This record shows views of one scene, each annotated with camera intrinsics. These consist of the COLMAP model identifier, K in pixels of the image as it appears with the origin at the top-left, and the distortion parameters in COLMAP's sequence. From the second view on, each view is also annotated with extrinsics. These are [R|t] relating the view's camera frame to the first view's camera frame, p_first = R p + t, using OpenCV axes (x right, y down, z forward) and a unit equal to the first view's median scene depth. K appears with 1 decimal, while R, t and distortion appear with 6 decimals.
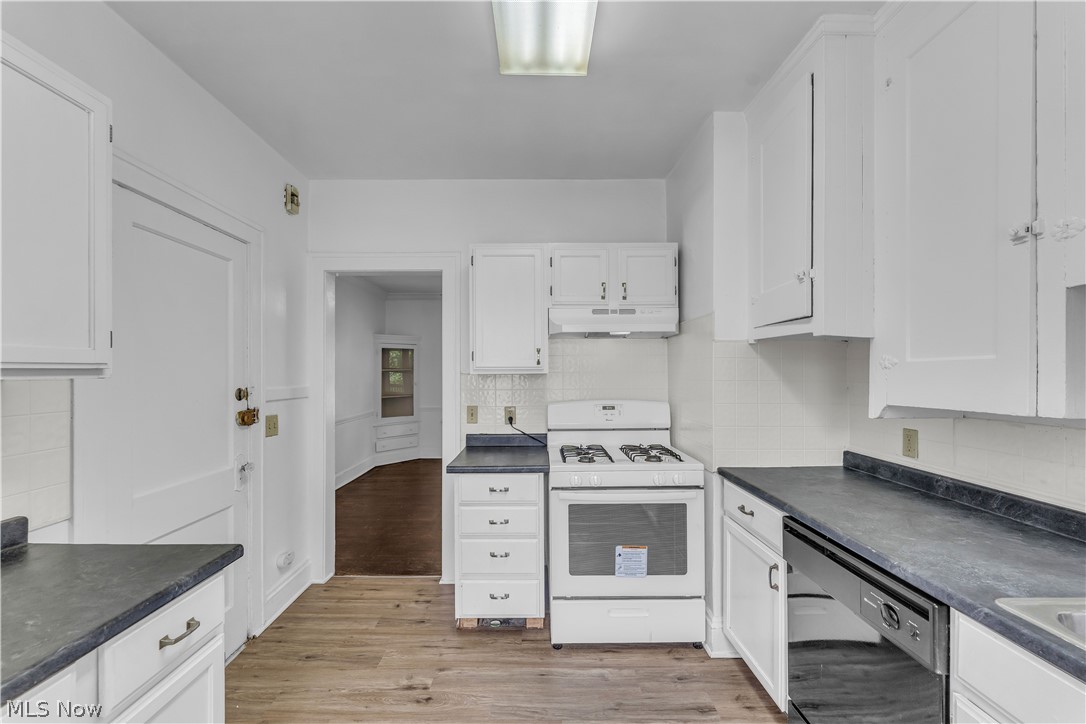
lens RADIAL K [[441.4, 0, 536.8], [0, 441.4, 369.3], [0, 0, 1]] dist [-0.001147, -0.000211]
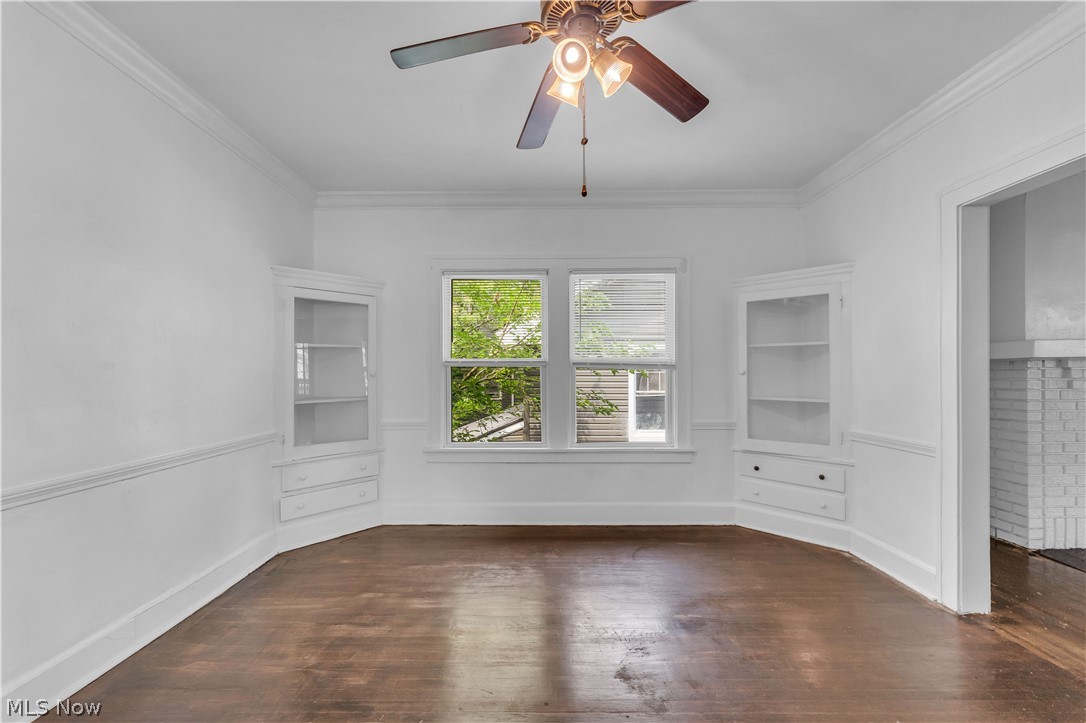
lens RADIAL K [[441.4, 0, 536.8], [0, 441.4, 368.8], [0, 0, 1]] dist [-0.001147, -0.000211]
pose [[0.999994, -0.003504, -0.000097, -0.094484], [0.003504, 0.999974, -0.006350, 0.031088], [0.000119, 0.006349, 0.999980, 0.529841]]
